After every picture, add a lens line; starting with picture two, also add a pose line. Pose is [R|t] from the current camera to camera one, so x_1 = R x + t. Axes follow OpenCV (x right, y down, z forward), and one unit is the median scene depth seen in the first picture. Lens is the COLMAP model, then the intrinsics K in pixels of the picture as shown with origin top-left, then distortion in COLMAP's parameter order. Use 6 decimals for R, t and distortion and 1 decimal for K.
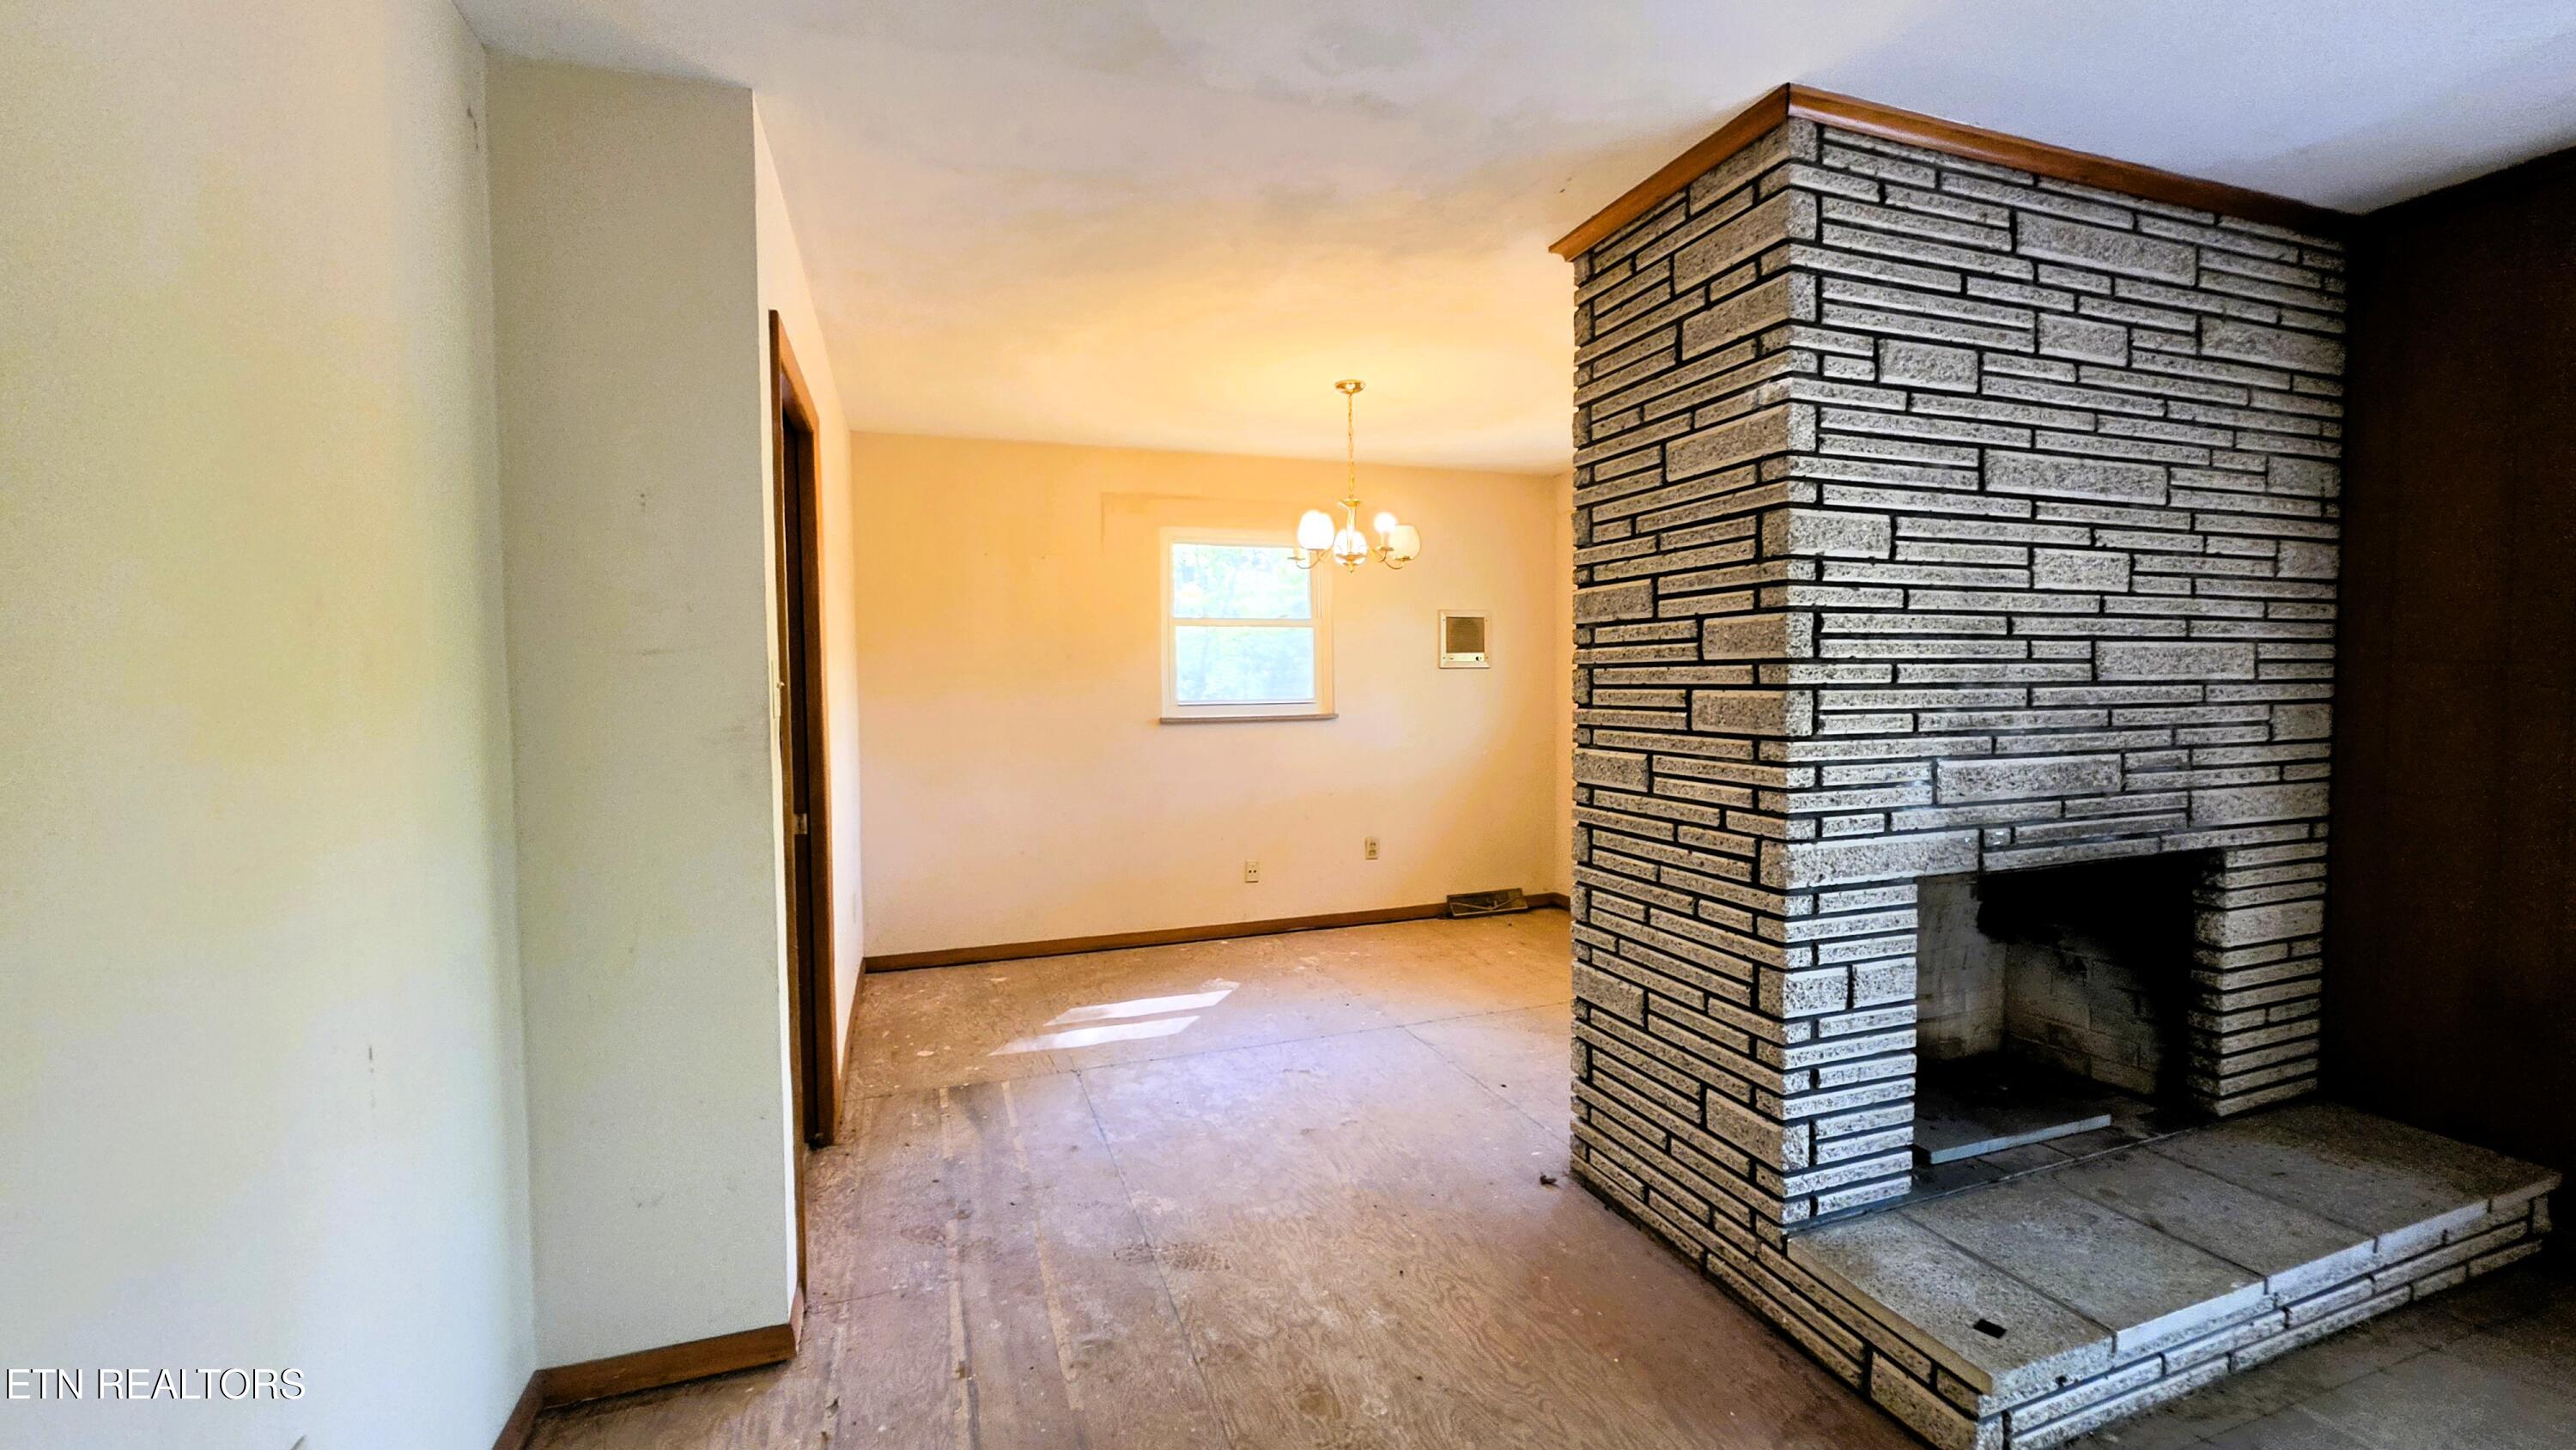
lens RADIAL K [[1000.8, 0, 1287.8], [0, 1000.8, 737.4], [0, 0, 1]] dist [-0.001278, 0.000070]
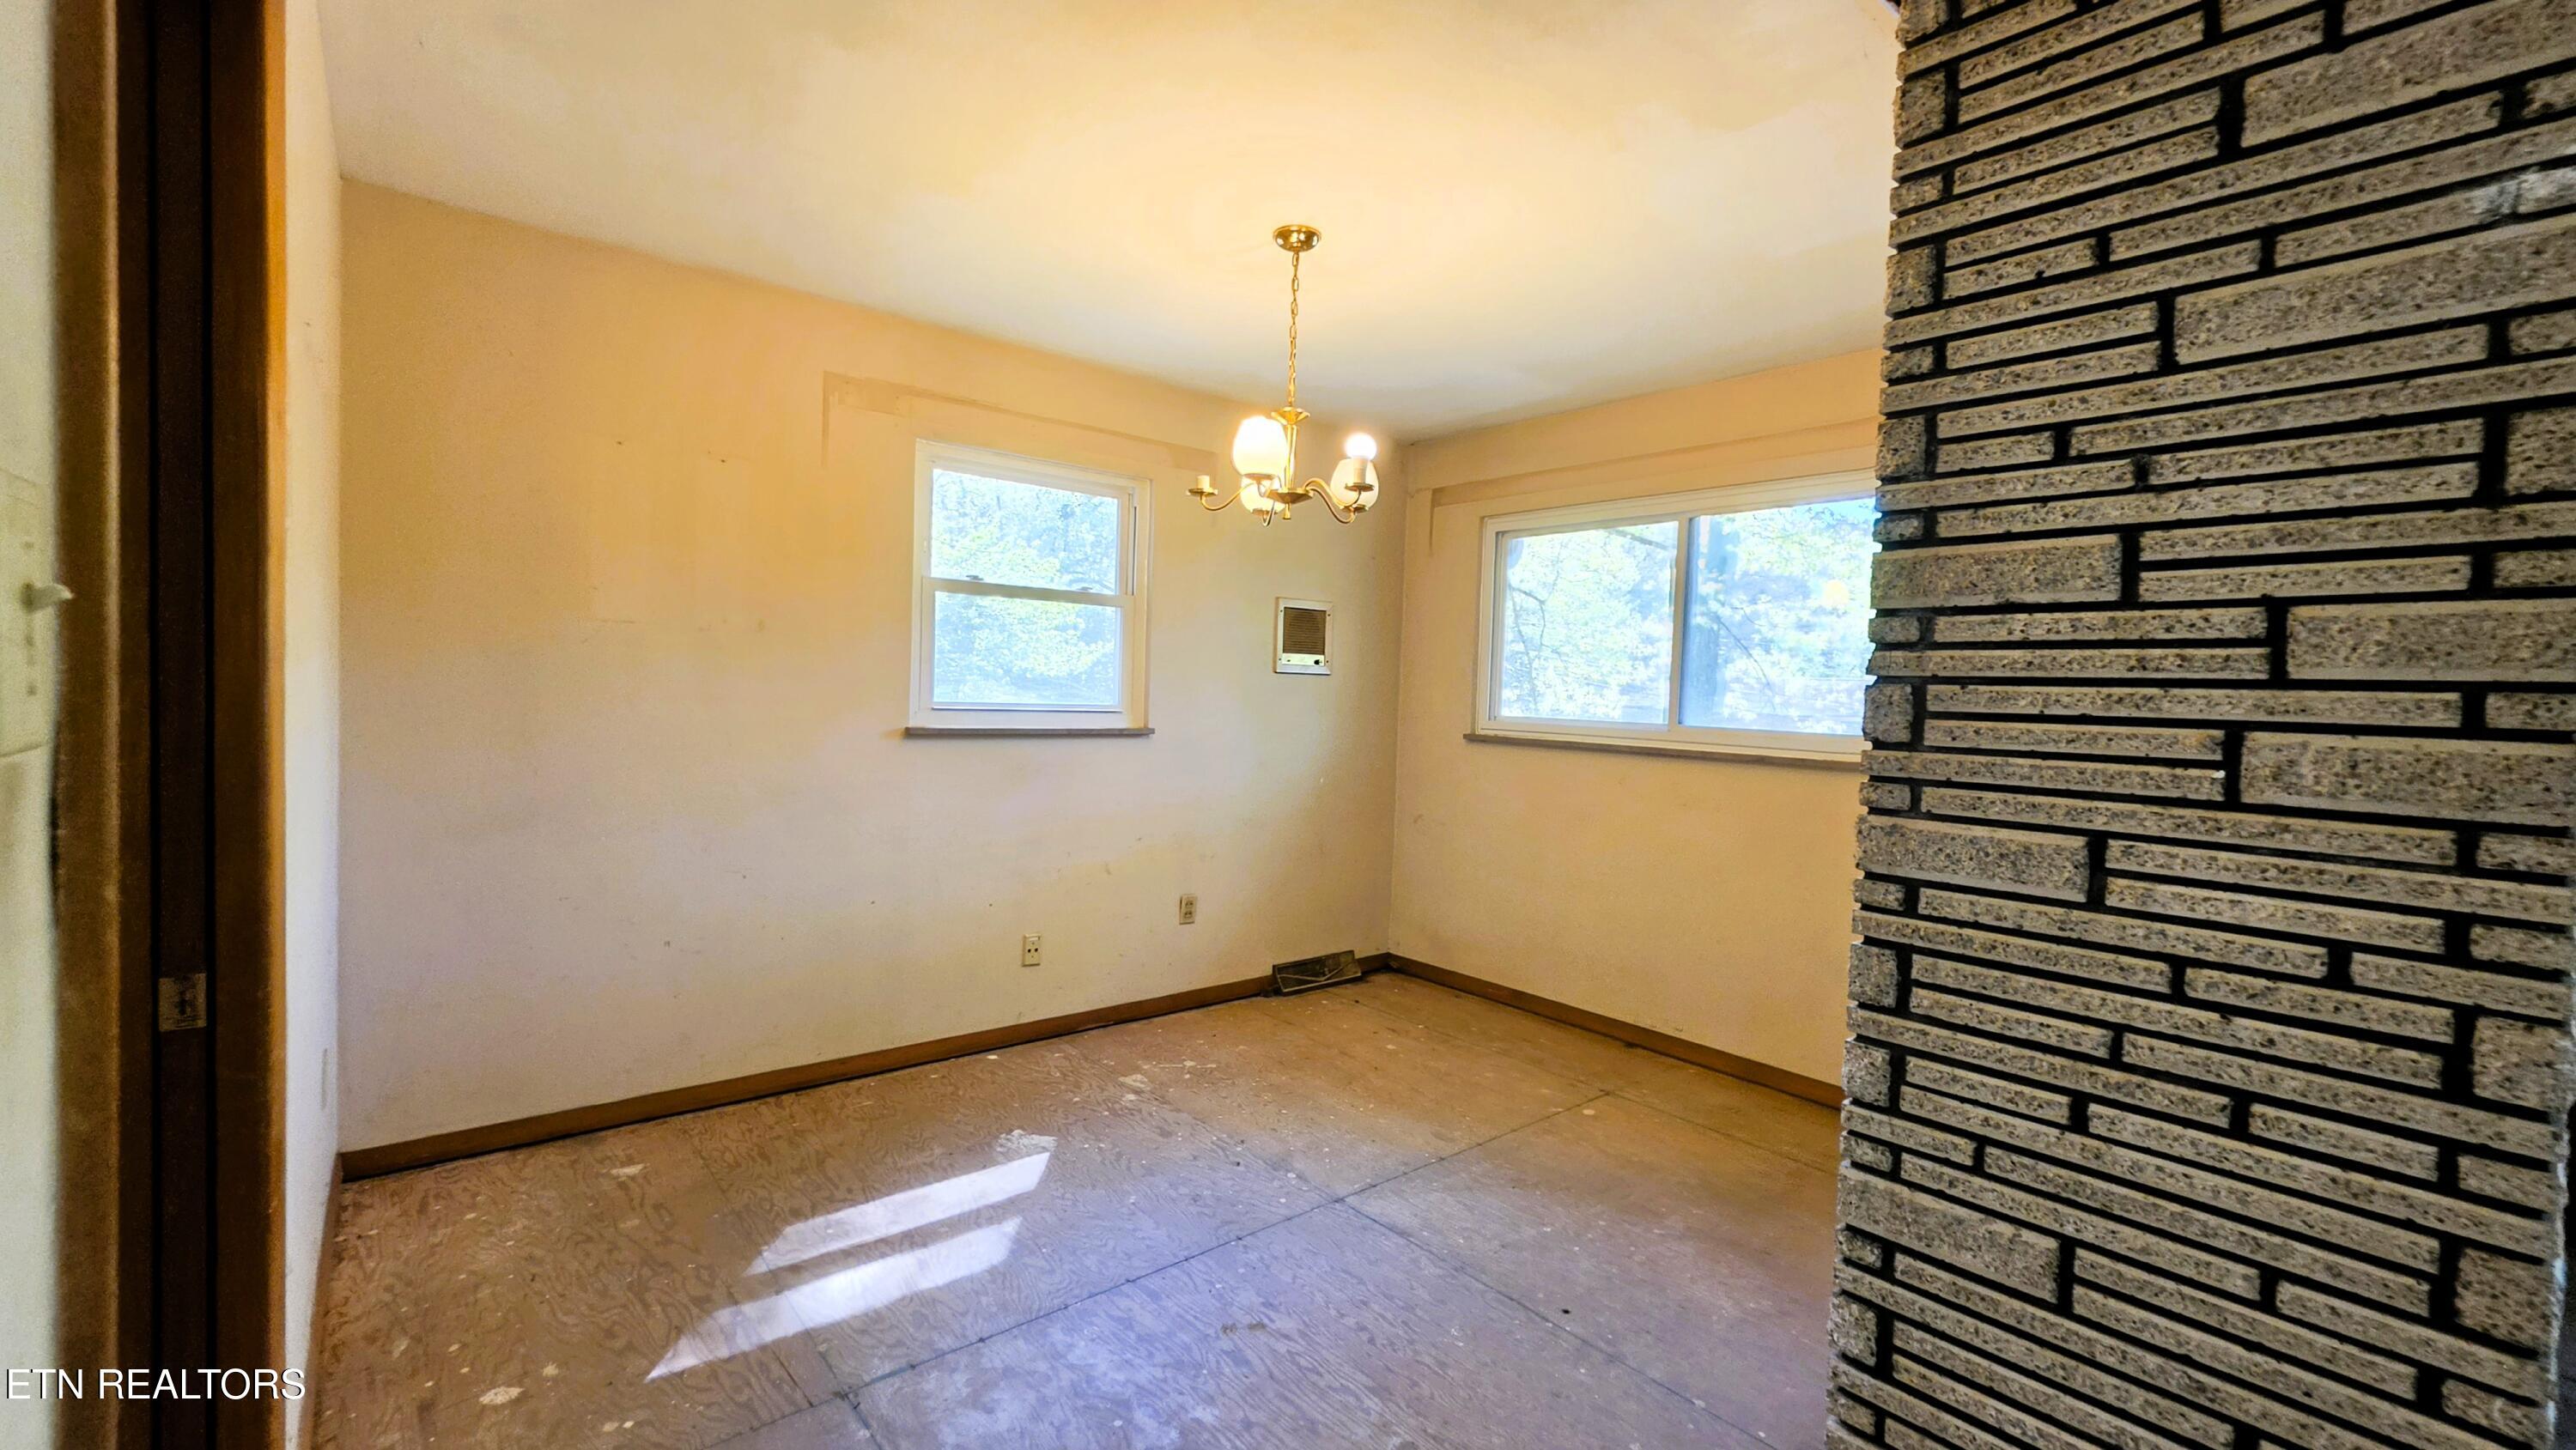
lens RADIAL K [[1062.4, 0, 1306.3], [0, 1062.4, 741.7], [0, 0, 1]] dist [-0.003668, 0.000575]
pose [[0.938762, 0.025170, 0.343645, -0.254042], [-0.023352, 0.999683, -0.009427, -0.020105], [-0.343773, 0.000825, 0.939052, 0.530182]]
